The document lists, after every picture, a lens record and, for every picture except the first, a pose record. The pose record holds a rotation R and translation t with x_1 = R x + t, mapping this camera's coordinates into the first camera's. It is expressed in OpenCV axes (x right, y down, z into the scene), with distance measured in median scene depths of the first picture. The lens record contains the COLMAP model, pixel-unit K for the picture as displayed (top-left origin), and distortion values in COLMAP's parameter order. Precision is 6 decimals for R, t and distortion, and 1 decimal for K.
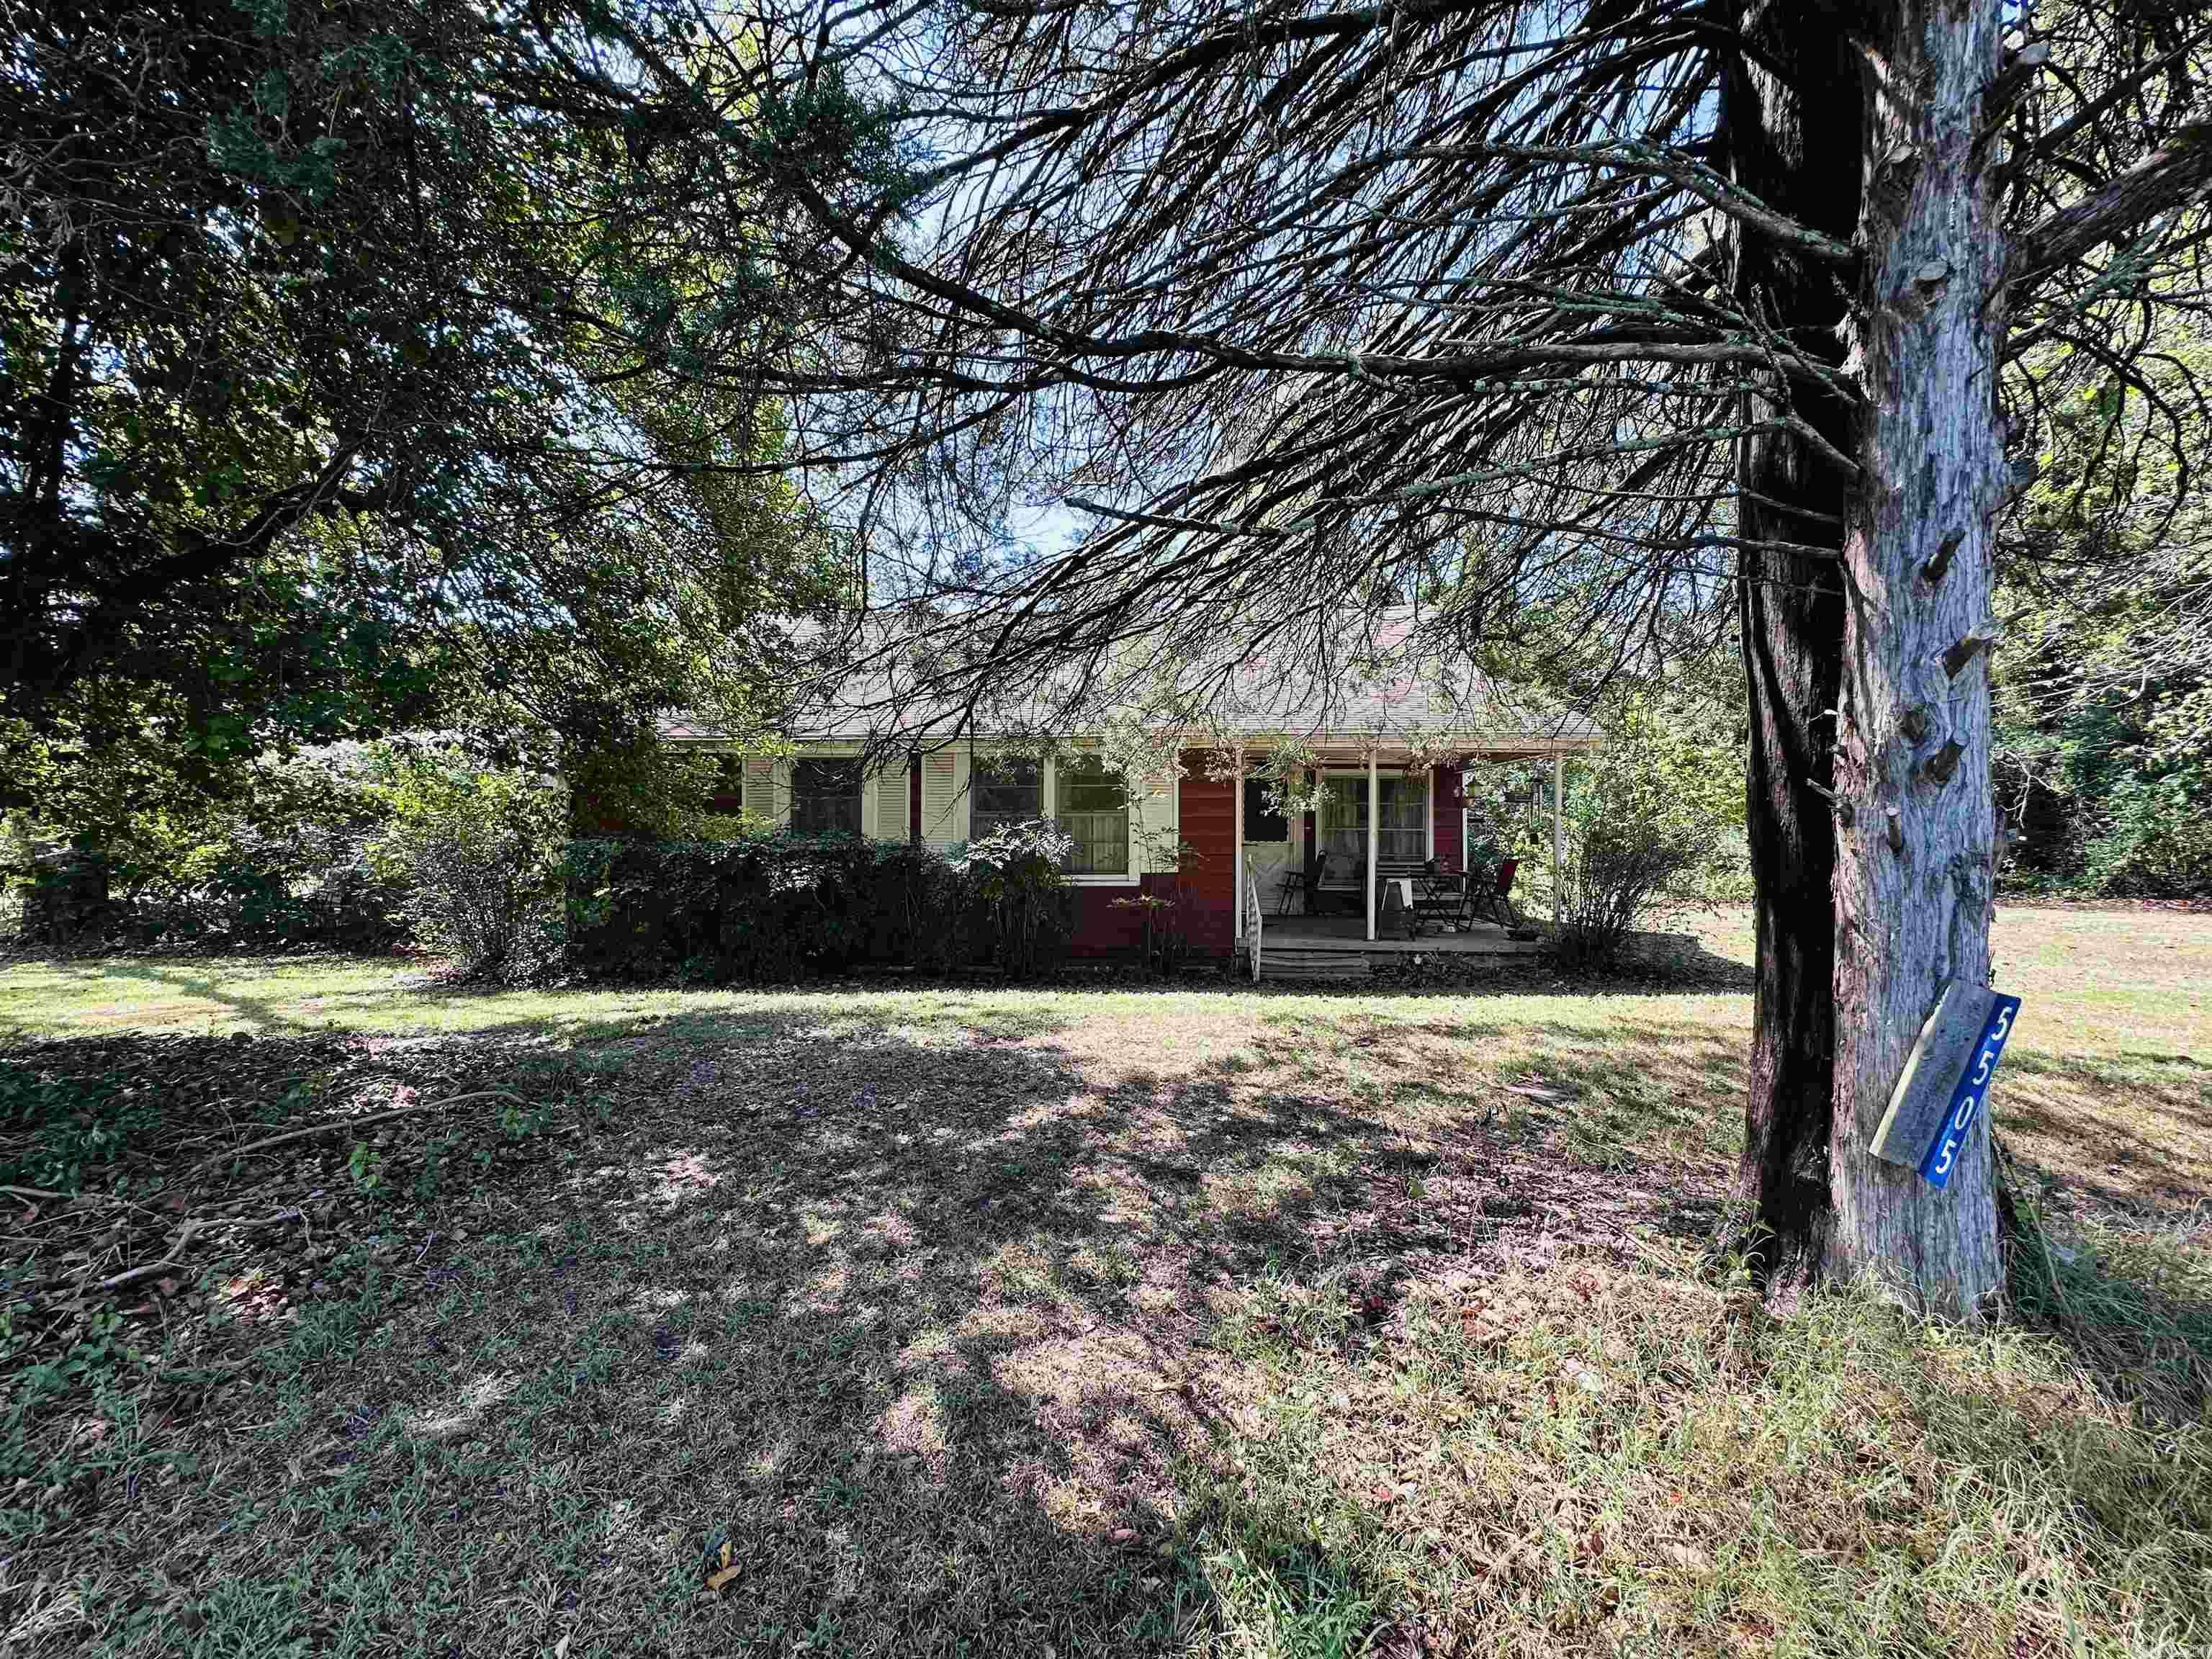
lens RADIAL K [[882.6, 0, 1106.0], [0, 882.6, 829.5], [0, 0, 1]] dist [0.000089, -0.000159]
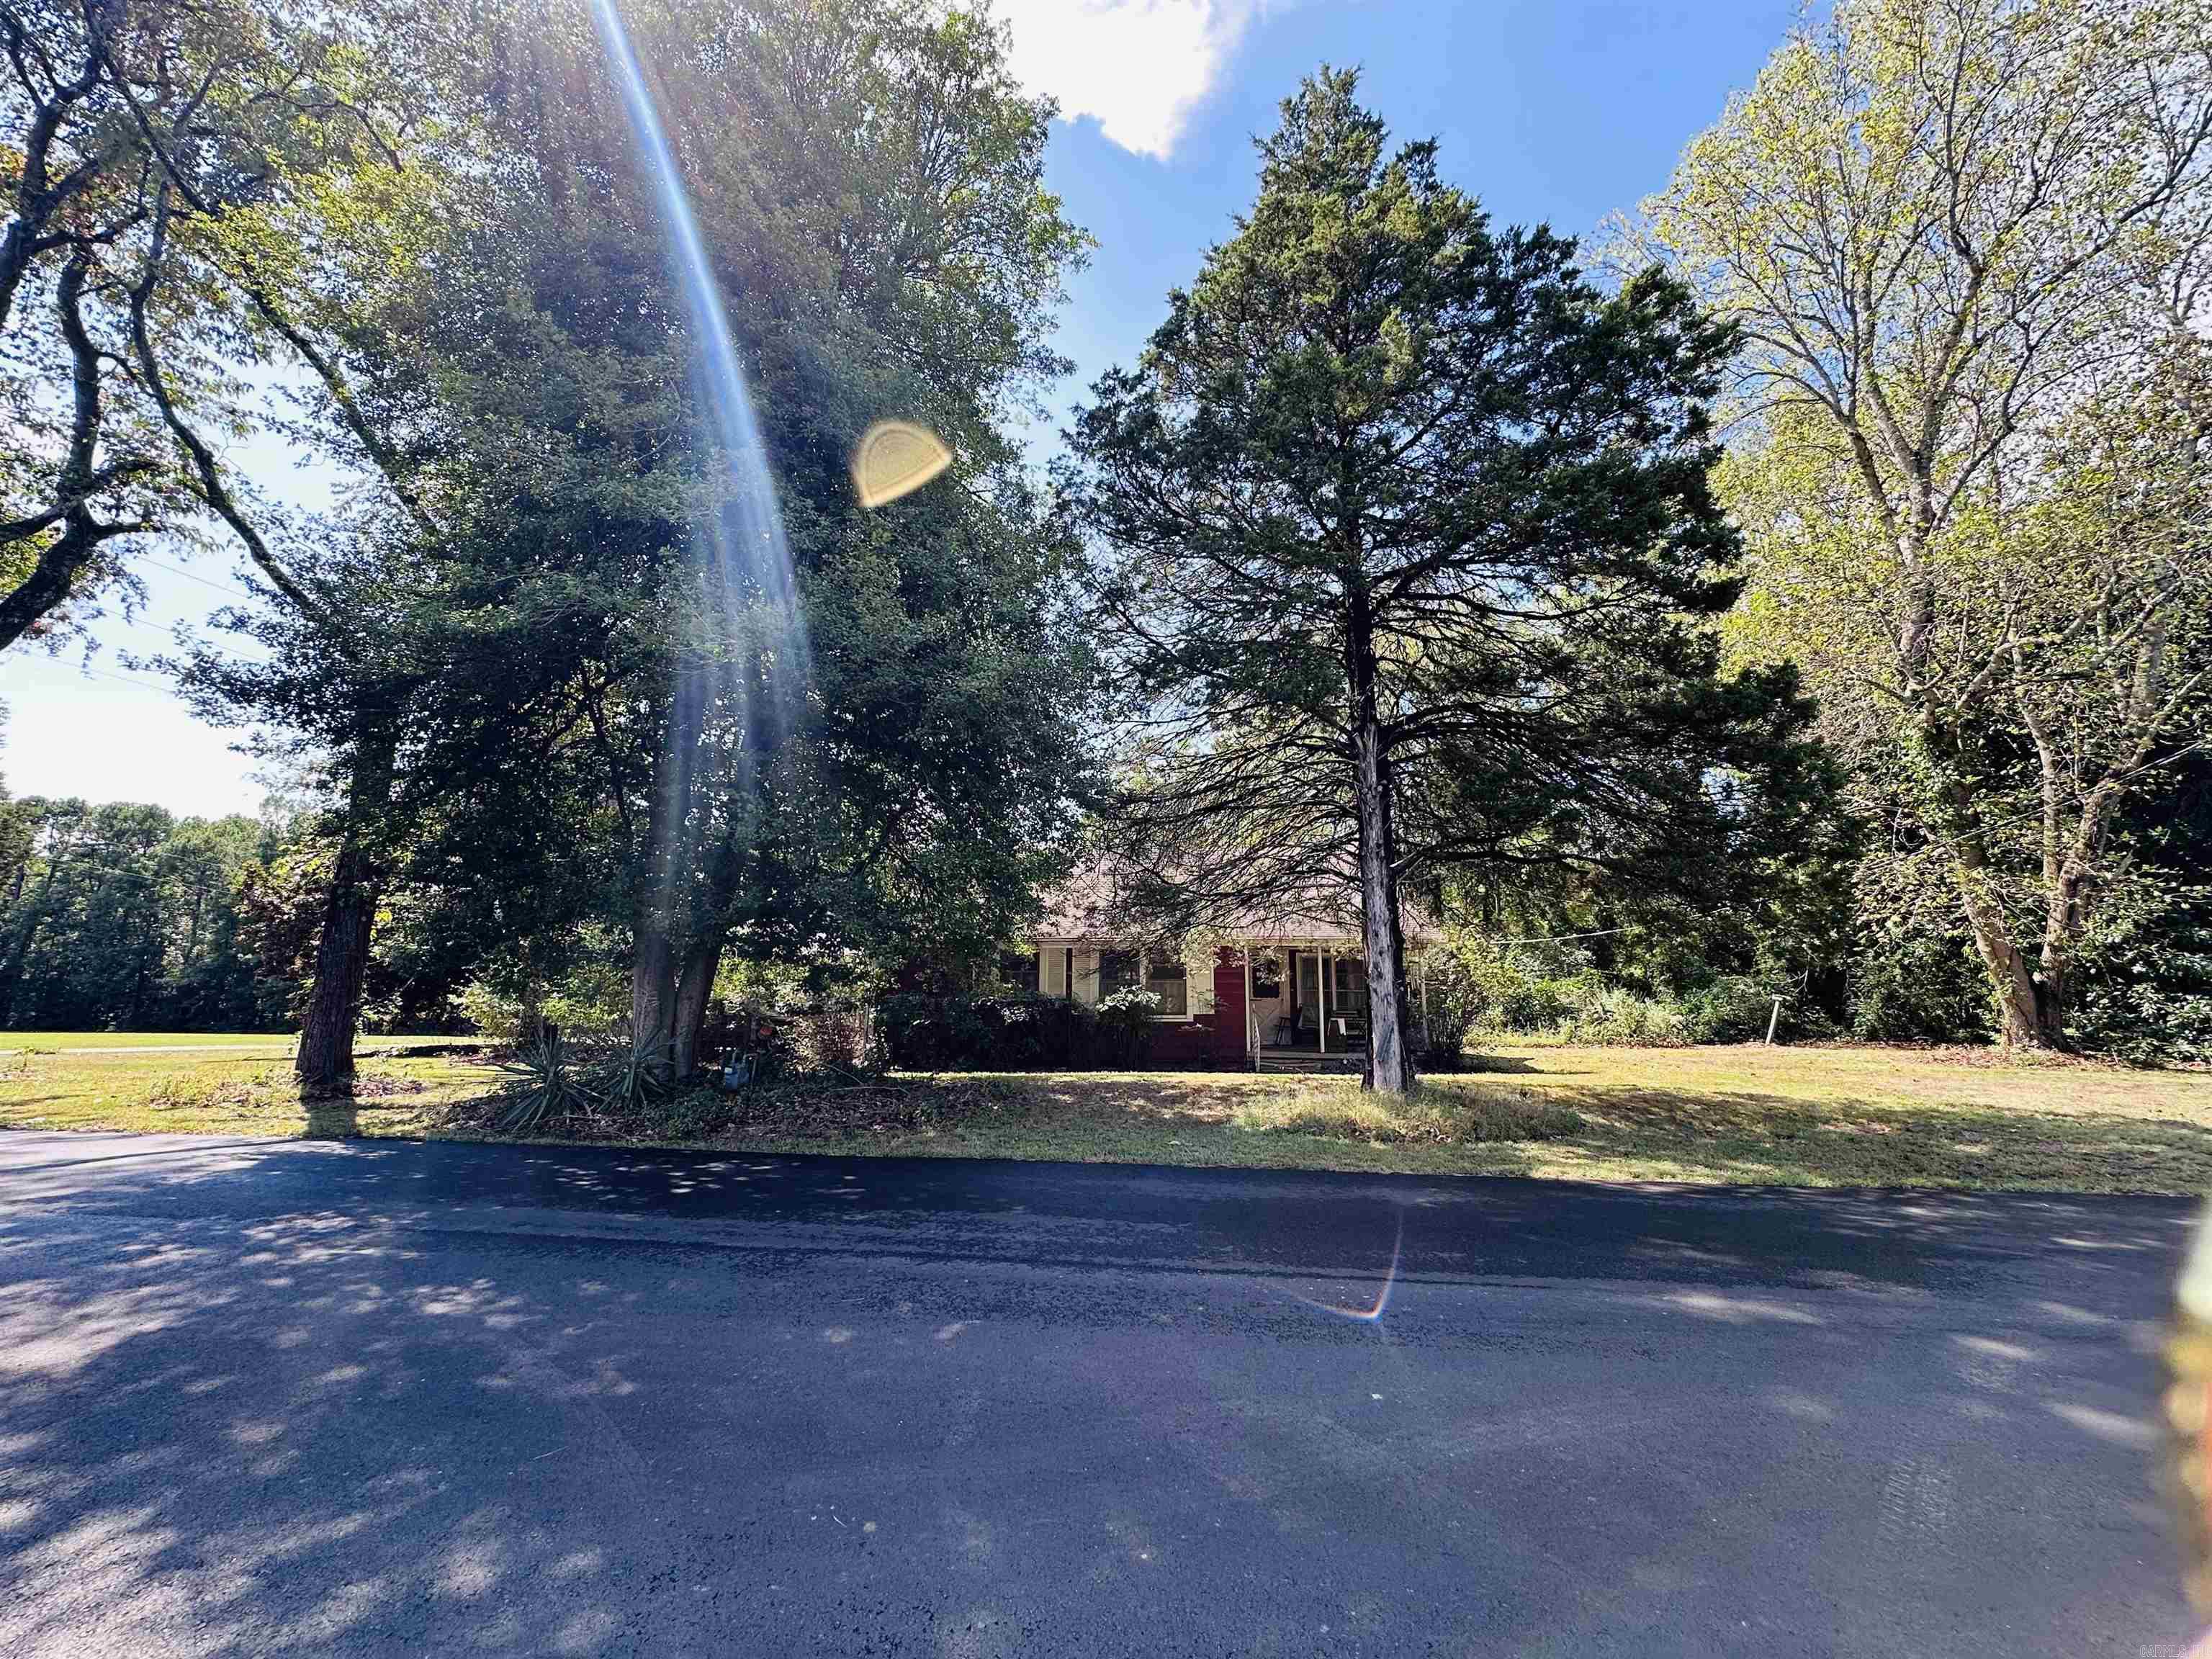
lens RADIAL K [[882.6, 0, 1106.0], [0, 882.6, 829.5], [0, 0, 1]] dist [0.000089, -0.000159]
pose [[0.999810, -0.000158, -0.019501, -0.108582], [-0.003363, 0.983590, -0.180385, 0.003223], [0.019209, 0.180417, 0.983403, -0.892497]]
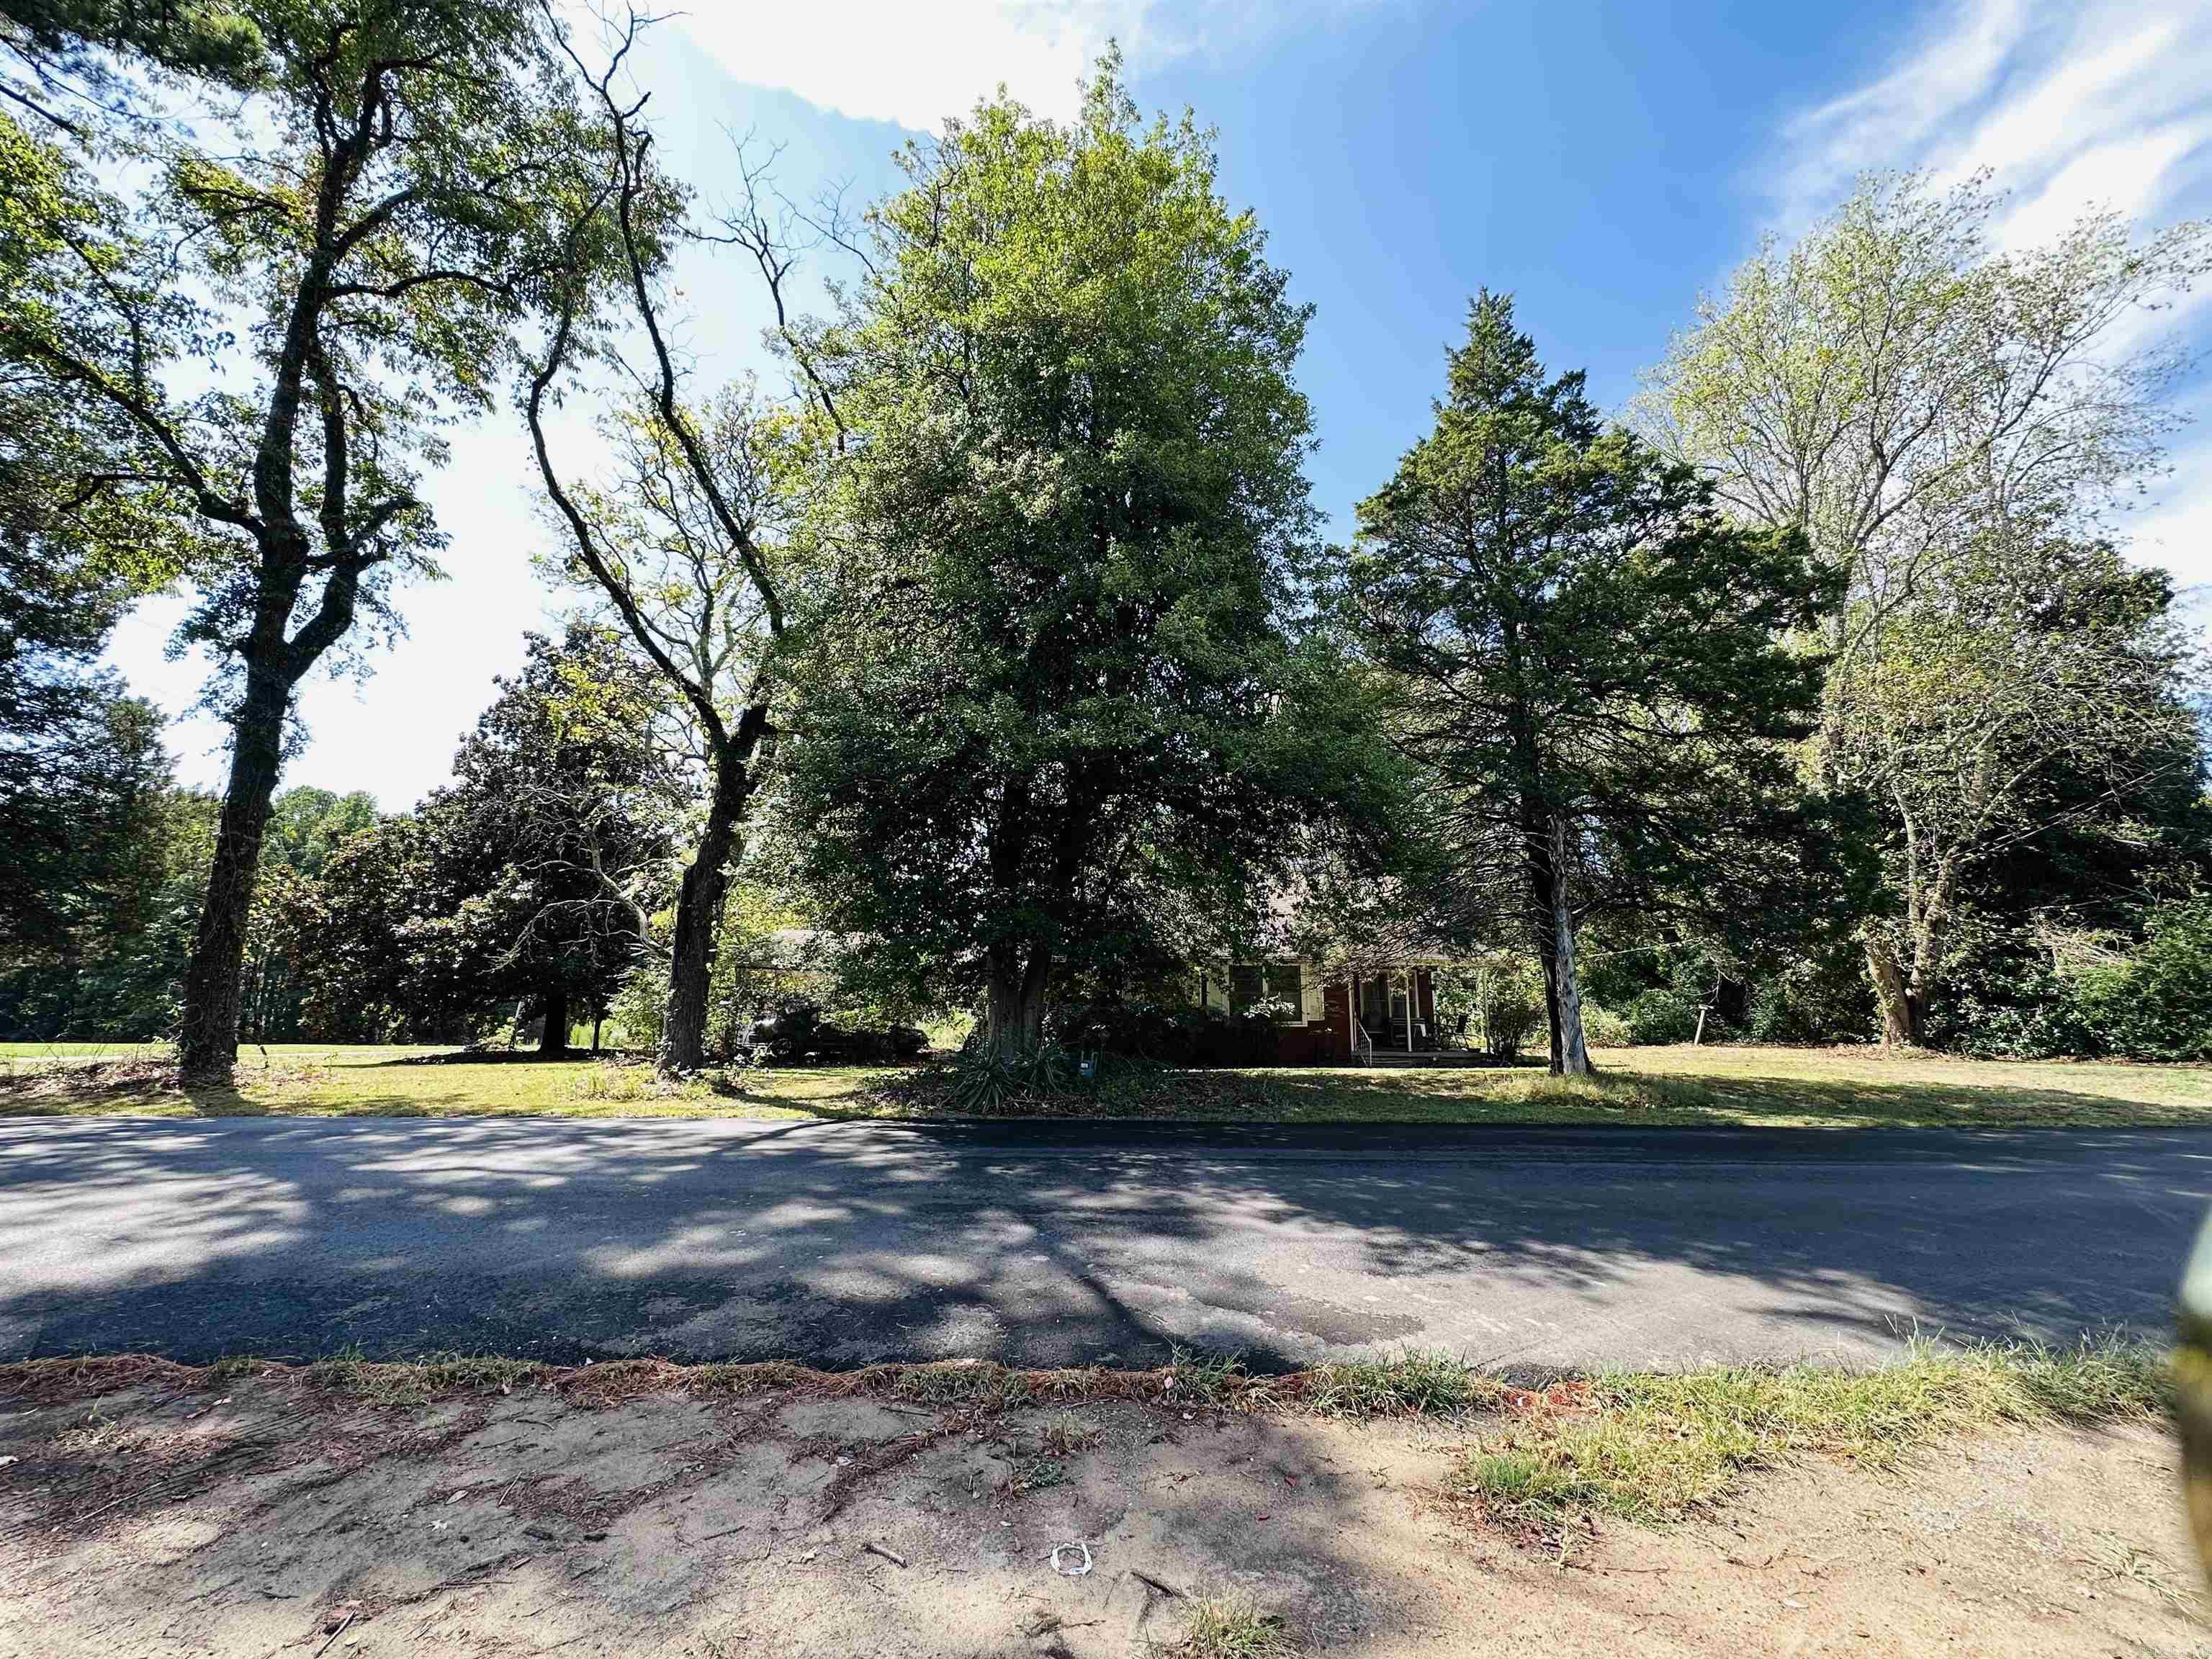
lens RADIAL K [[890.2, 0, 1106.0], [0, 890.2, 829.5], [0, 0, 1]] dist [-0.001833, -0.000160]
pose [[0.991226, 0.031381, 0.128398, -0.785558], [-0.006873, 0.982331, -0.187026, -0.000955], [-0.131999, 0.184503, 0.973928, -1.213048]]
